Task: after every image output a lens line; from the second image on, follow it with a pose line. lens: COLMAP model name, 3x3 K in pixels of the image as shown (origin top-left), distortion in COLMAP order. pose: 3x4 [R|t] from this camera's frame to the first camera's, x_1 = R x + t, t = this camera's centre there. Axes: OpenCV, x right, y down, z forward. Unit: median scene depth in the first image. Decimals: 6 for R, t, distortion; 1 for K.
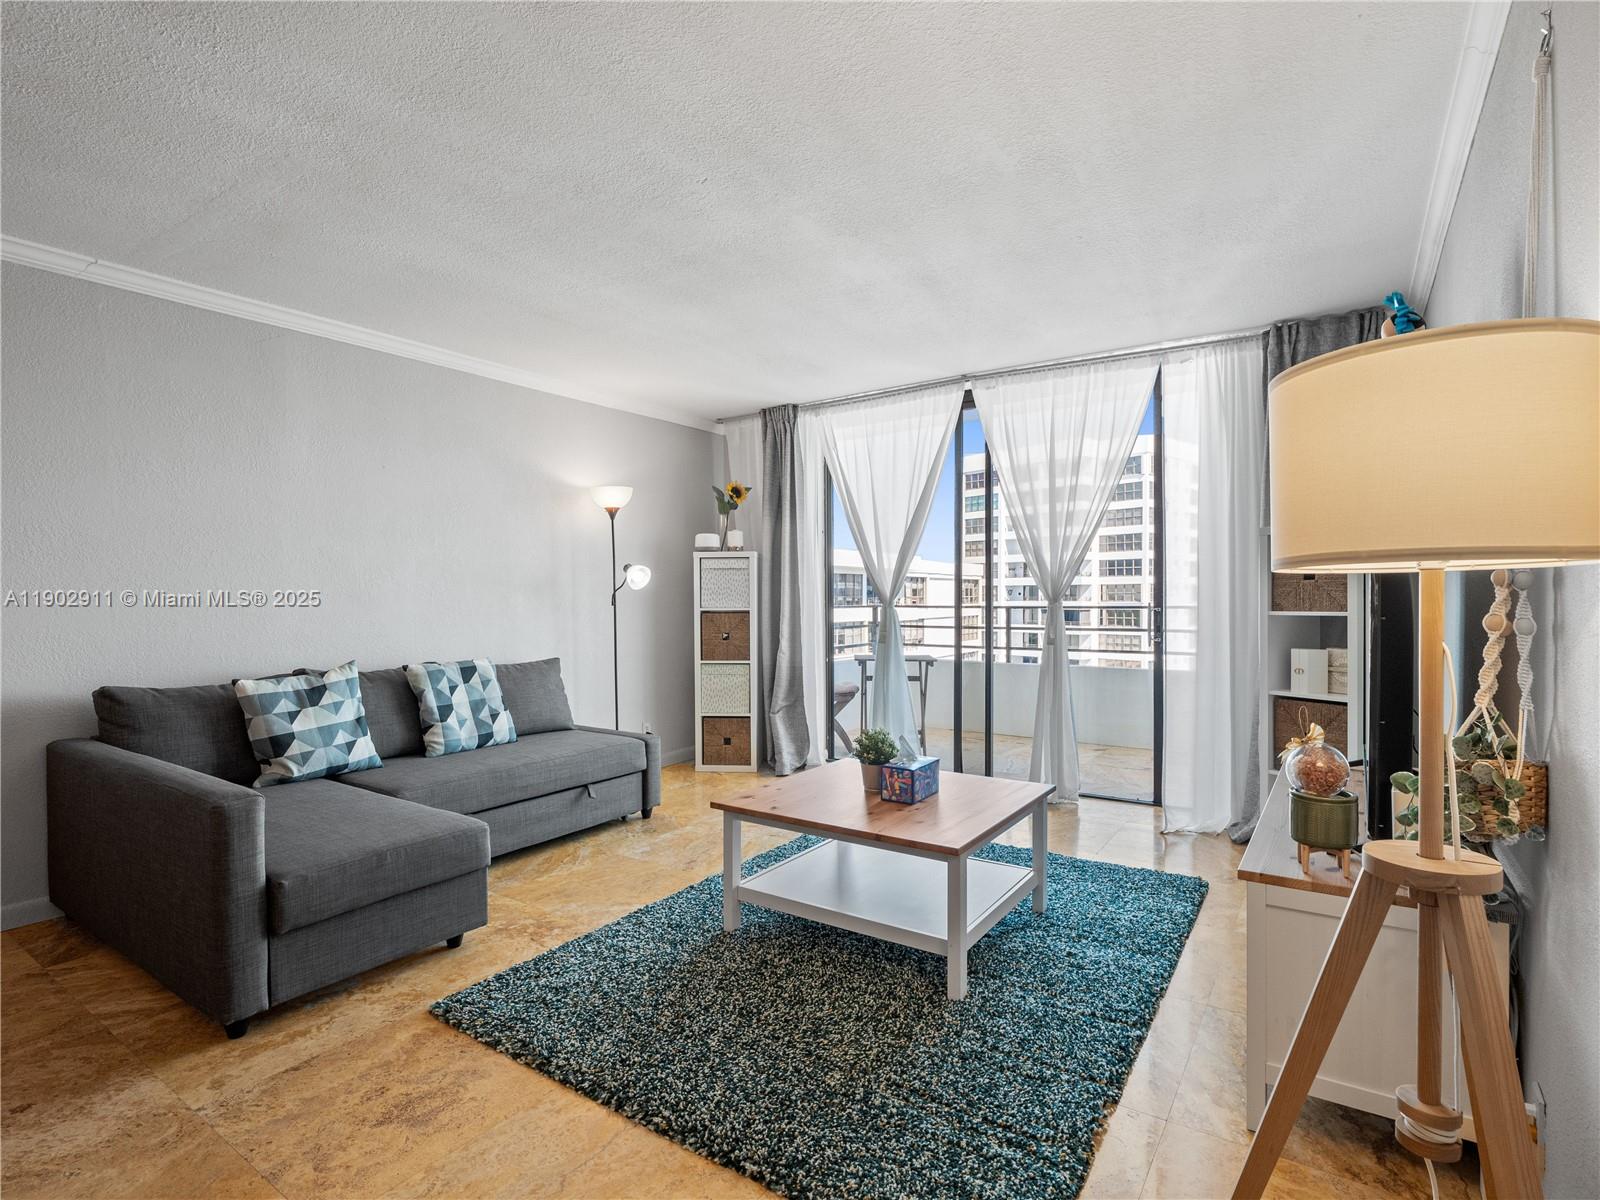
lens RADIAL K [[803.2, 0, 792.6], [0, 803.2, 611.1], [0, 0, 1]] dist [-0.006638, -0.001337]
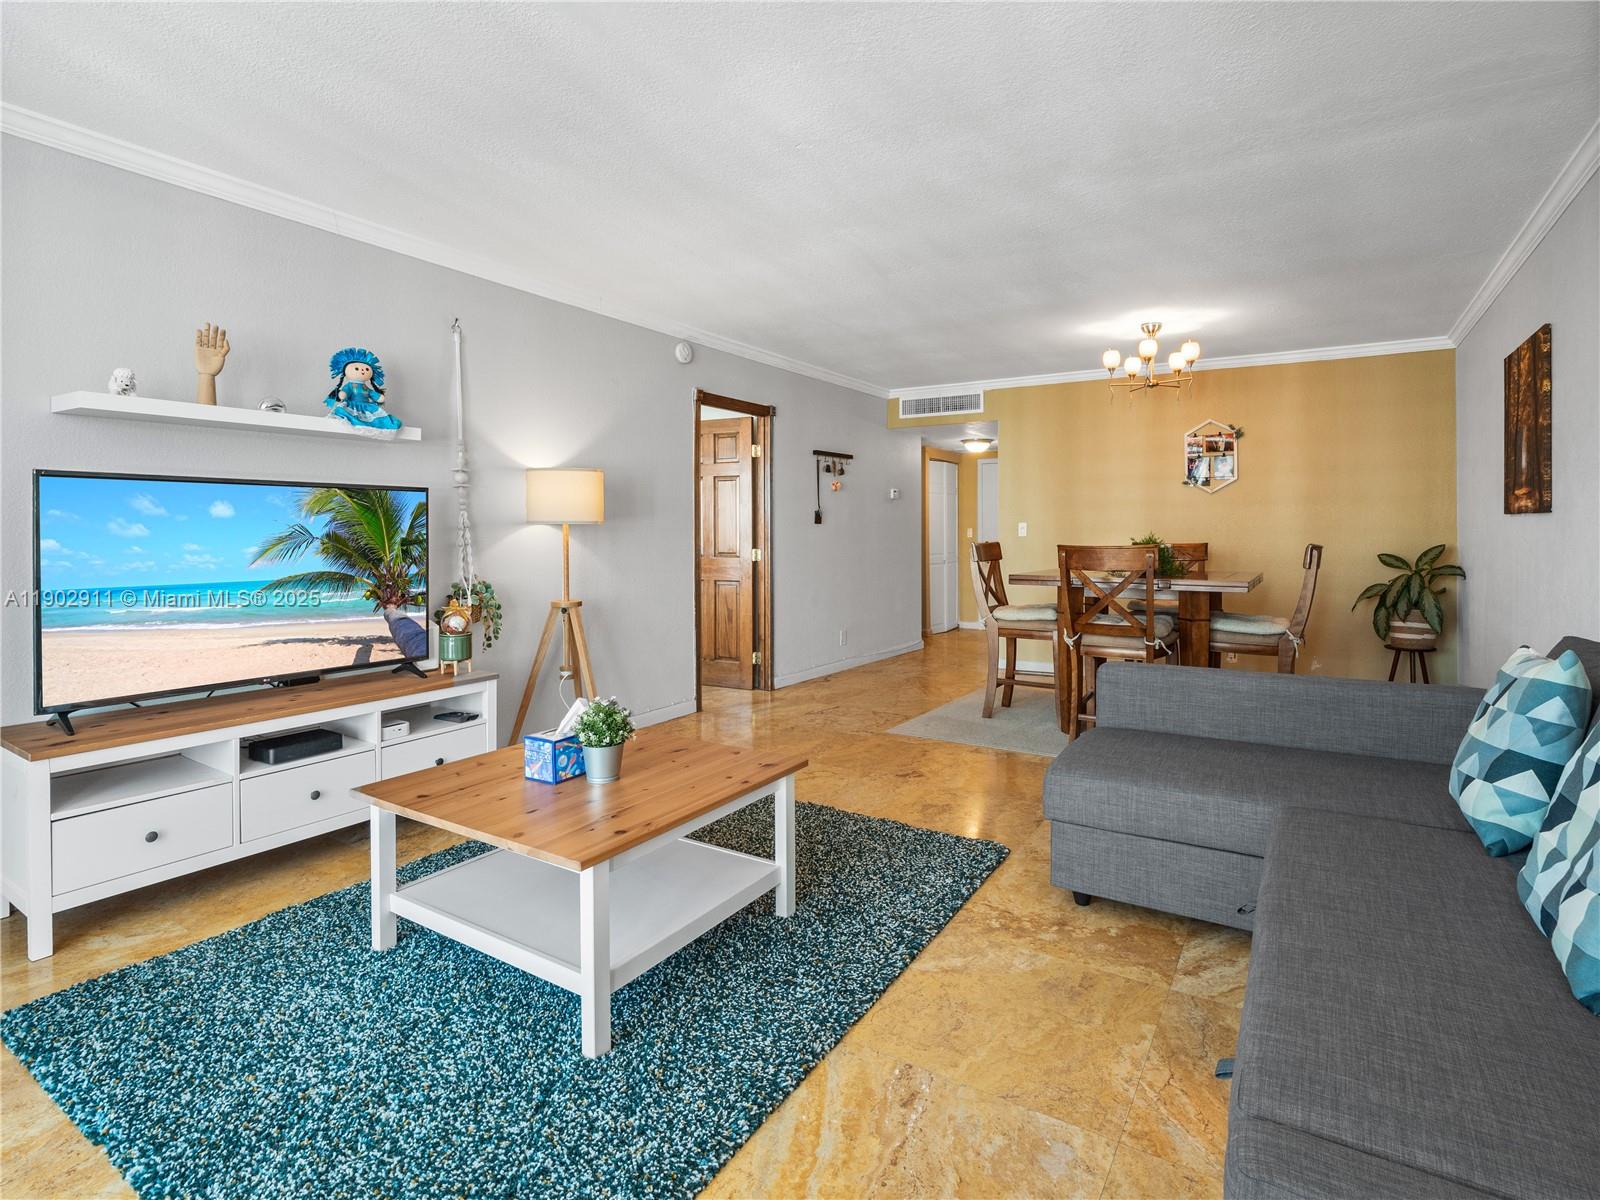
lens RADIAL K [[794.7, 0, 805.6], [0, 794.7, 555.0], [0, 0, 1]] dist [-0.015593, -0.002403]
pose [[-0.999035, 0.010368, -0.042689, -0.046391], [0.008407, 0.998912, 0.045870, -0.022809], [0.043118, 0.045467, -0.998035, 1.331783]]
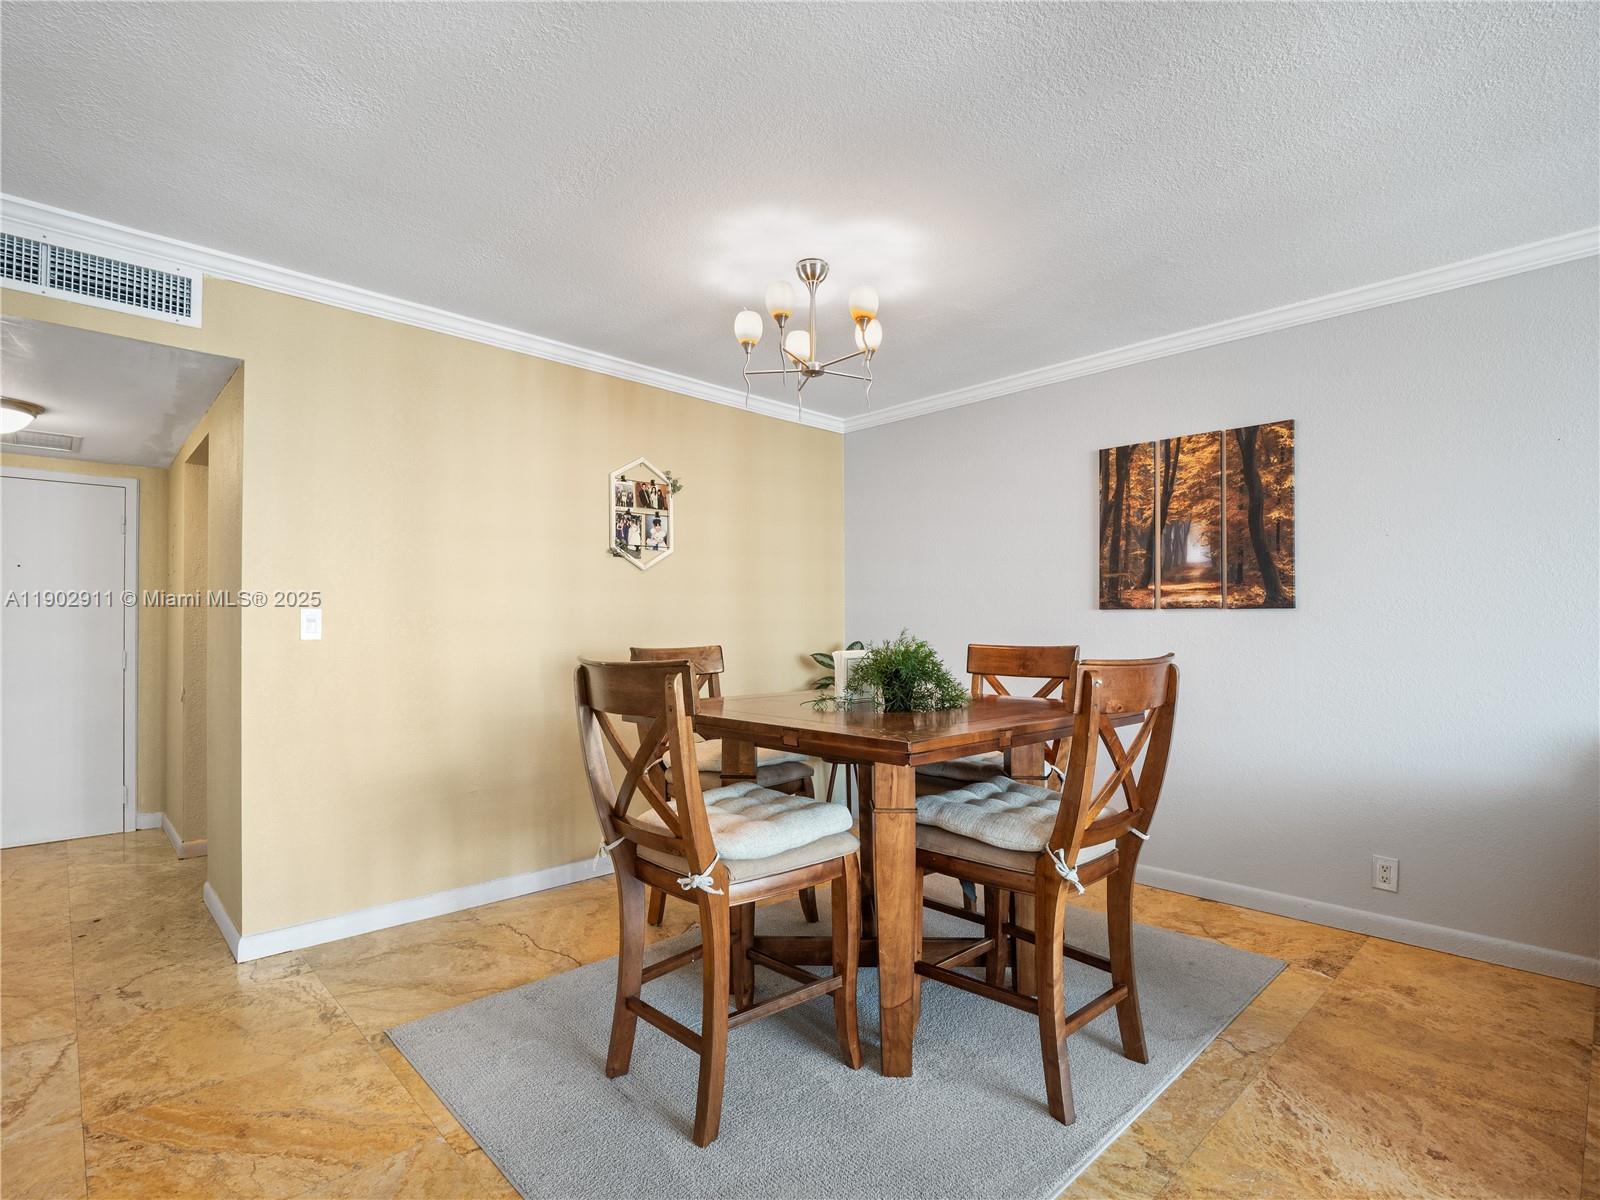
lens RADIAL K [[796.9, 0, 796.5], [0, 796.9, 619.9], [0, 0, 1]] dist [-0.013017, -0.002608]
pose [[-0.205229, -0.001045, -0.978713, 0.058129], [-0.013215, 0.999911, 0.001703, -0.005546], [0.978625, 0.013283, -0.205224, 0.199195]]
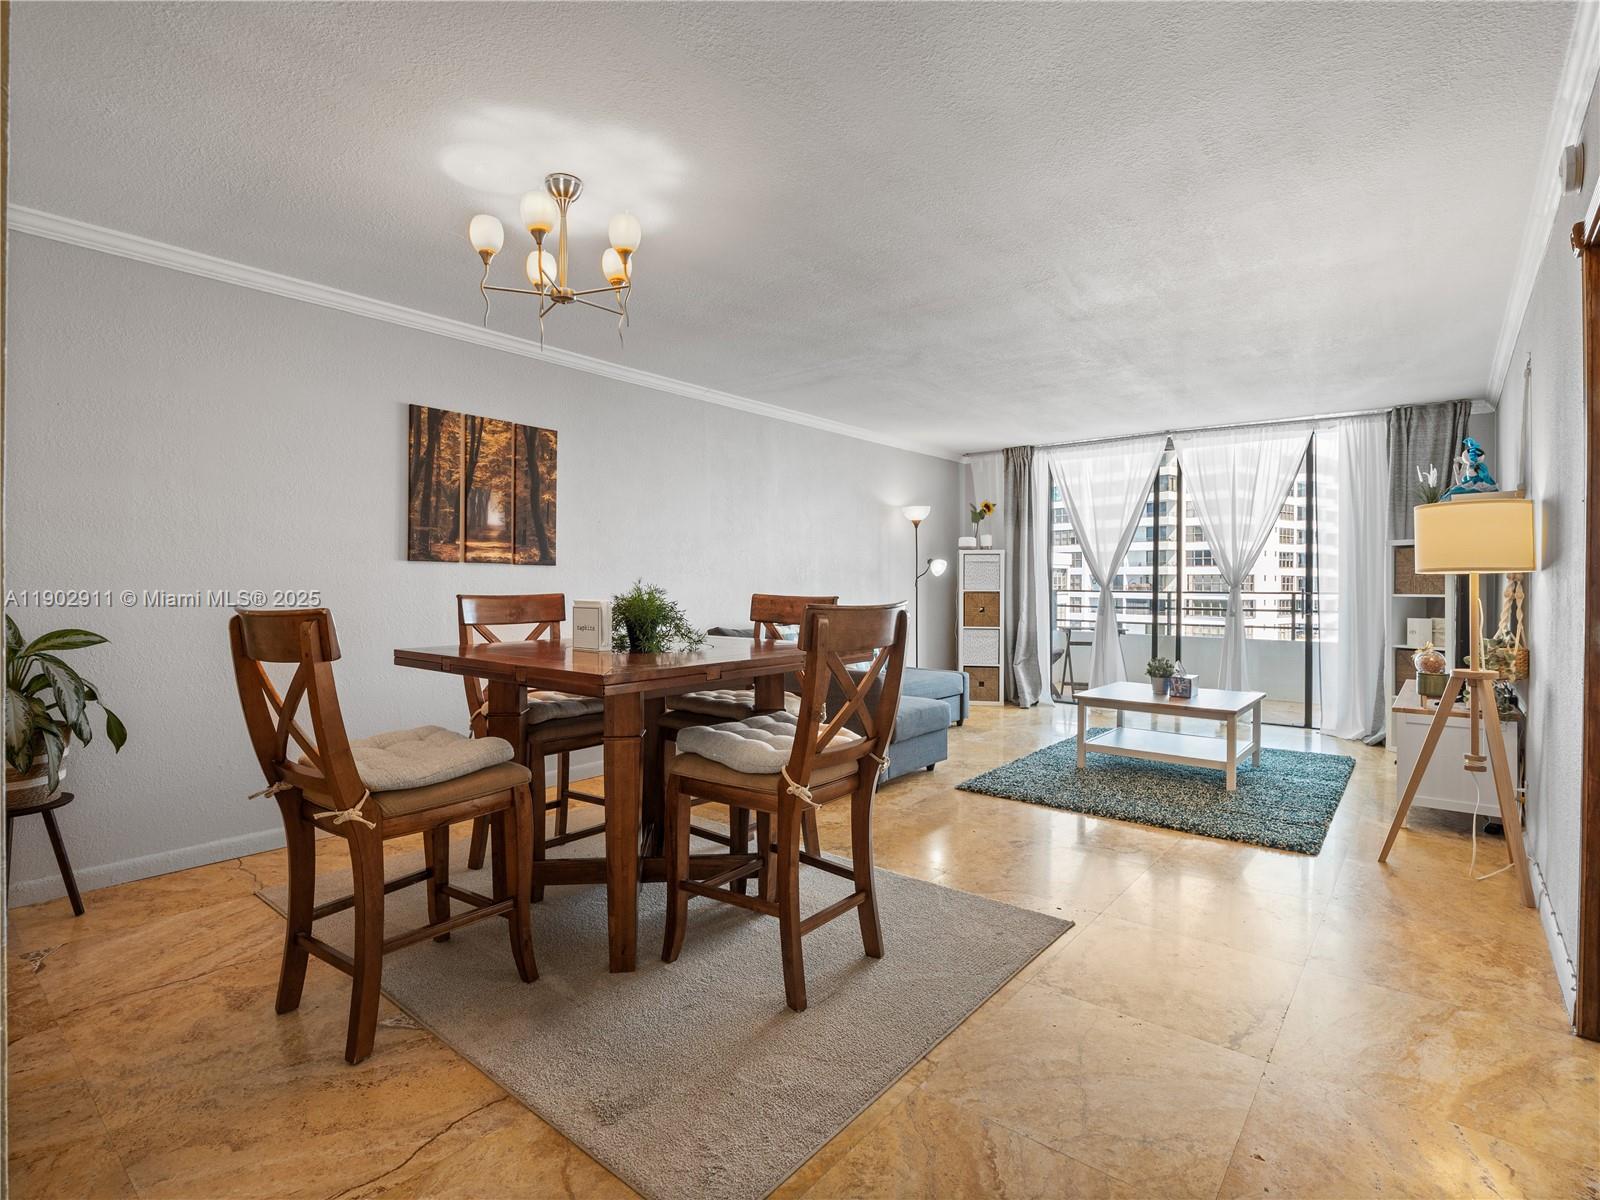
lens RADIAL K [[790.6, 0, 798.4], [0, 790.6, 587.2], [0, 0, 1]] dist [-0.014265, -0.001144]
pose [[0.996353, 0.011301, -0.084570, -0.408666], [-0.012364, 0.999851, -0.012059, 0.018150], [0.084421, 0.013061, 0.996345, -0.589684]]
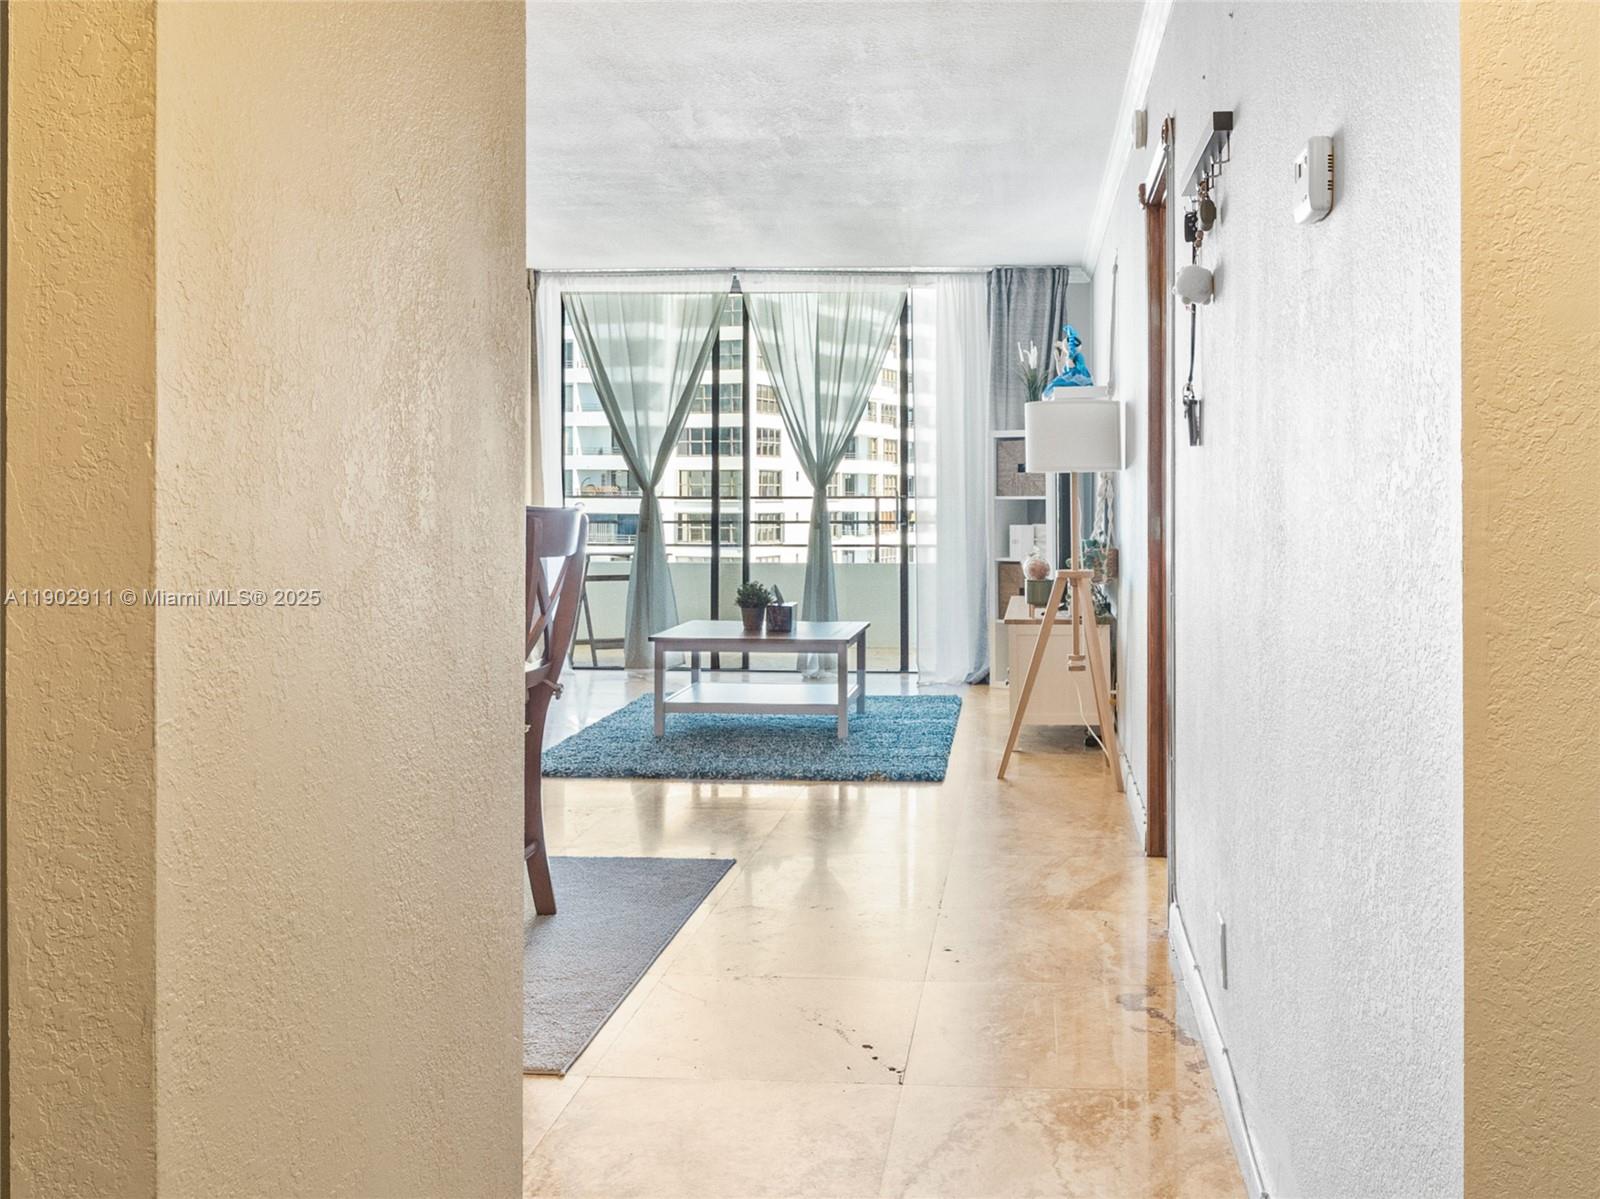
lens RADIAL K [[1518.8, 0, 876.8], [0, 1518.8, 475.2], [0, 0, 1]] dist [0.006729, -0.004467]
pose [[0.876331, 0.011147, 0.481580, -0.703739], [0.002072, 0.999636, -0.026908, 0.029478], [-0.481704, 0.024578, 0.875989, -0.986519]]
